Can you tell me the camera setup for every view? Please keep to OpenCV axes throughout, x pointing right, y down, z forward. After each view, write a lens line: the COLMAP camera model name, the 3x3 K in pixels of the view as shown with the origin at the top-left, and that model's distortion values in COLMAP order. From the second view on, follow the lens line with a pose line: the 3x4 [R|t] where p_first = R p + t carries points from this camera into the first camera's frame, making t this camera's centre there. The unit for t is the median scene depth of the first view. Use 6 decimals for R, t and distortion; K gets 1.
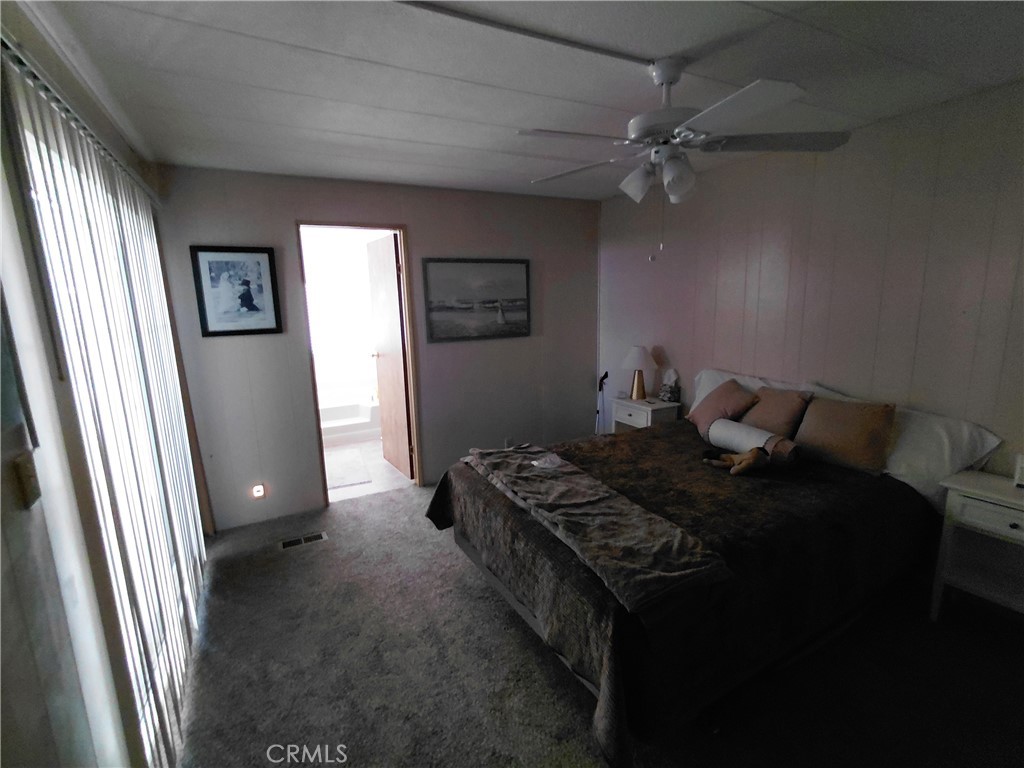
lens RADIAL K [[471.8, 0, 505.9], [0, 471.8, 384.0], [0, 0, 1]] dist [-0.002753, -0.000711]
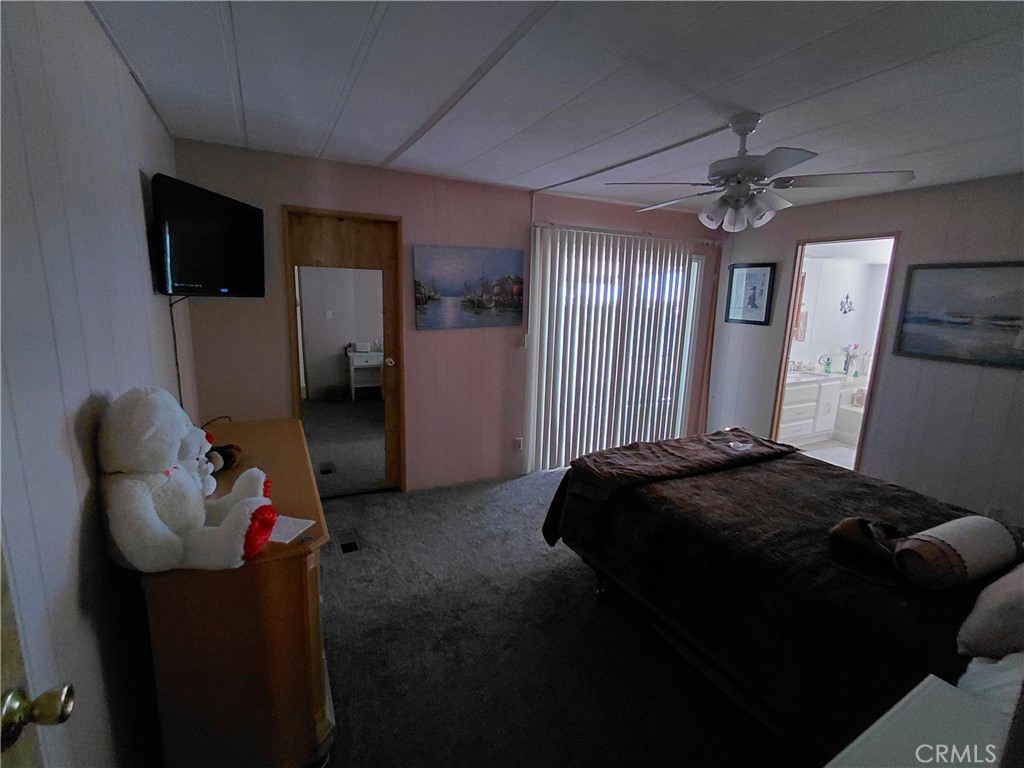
lens RADIAL K [[471.8, 0, 505.9], [0, 471.8, 384.0], [0, 0, 1]] dist [-0.002753, -0.000711]
pose [[0.000126, 0.217994, -0.975950, 0.785283], [-0.206030, 0.955018, 0.213291, -0.074646], [0.978546, 0.201048, 0.045033, 0.218472]]
